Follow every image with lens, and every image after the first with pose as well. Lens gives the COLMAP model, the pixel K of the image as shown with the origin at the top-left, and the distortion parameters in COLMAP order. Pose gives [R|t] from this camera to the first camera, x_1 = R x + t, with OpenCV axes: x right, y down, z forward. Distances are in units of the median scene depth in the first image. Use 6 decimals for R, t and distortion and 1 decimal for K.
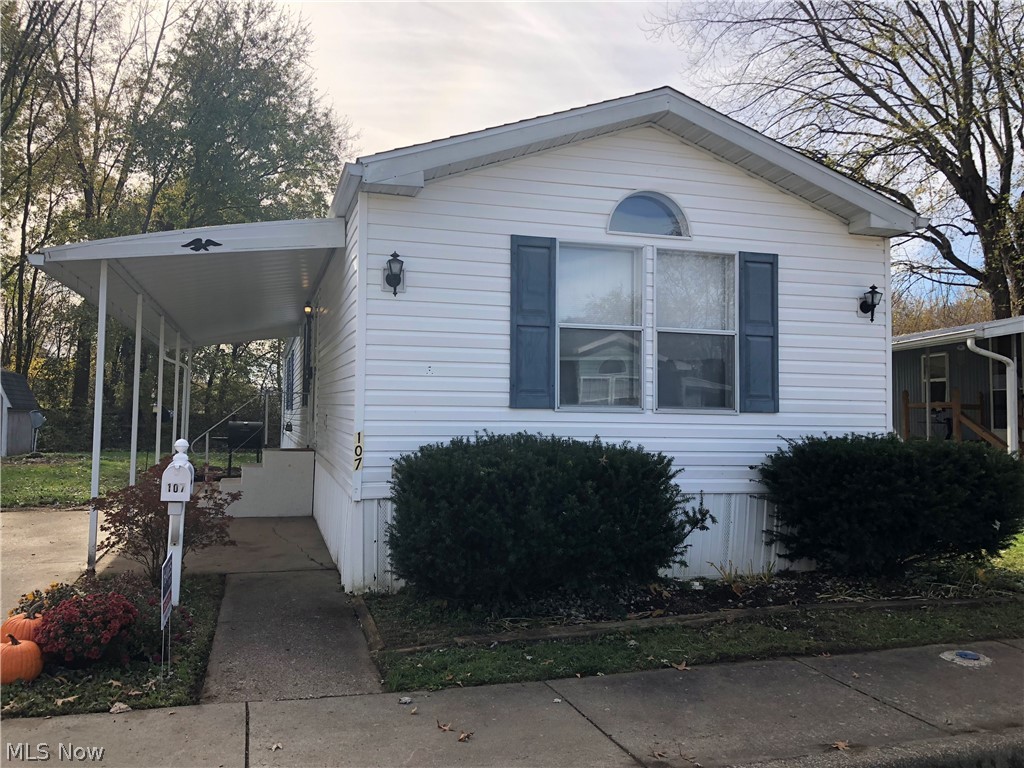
lens RADIAL K [[851.0, 0, 512.6], [0, 851.0, 377.5], [0, 0, 1]] dist [0.036715, -0.033289]
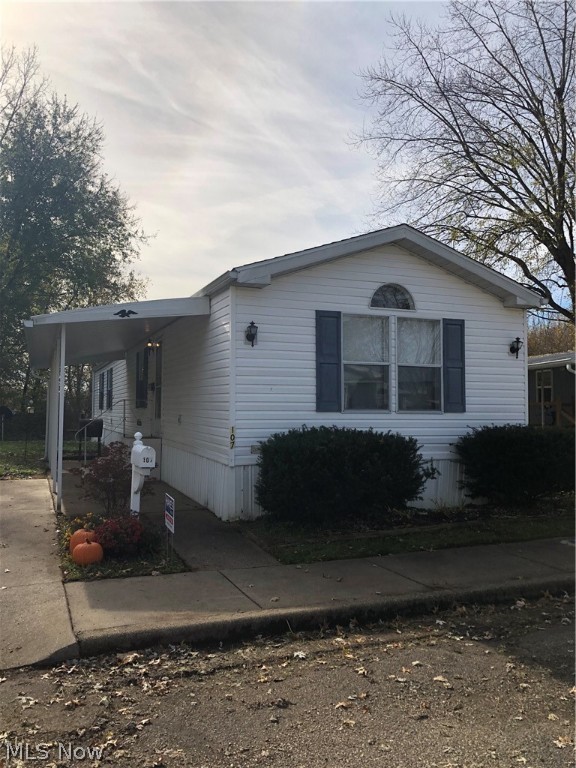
lens RADIAL K [[638.3, 0, 288.2], [0, 638.3, 384.8], [0, 0, 1]] dist [0.036715, -0.033289]
pose [[0.995835, -0.005152, 0.091023, -0.164708], [0.004466, 0.999960, 0.007732, -0.026198], [-0.091060, -0.007293, 0.995819, -0.255464]]
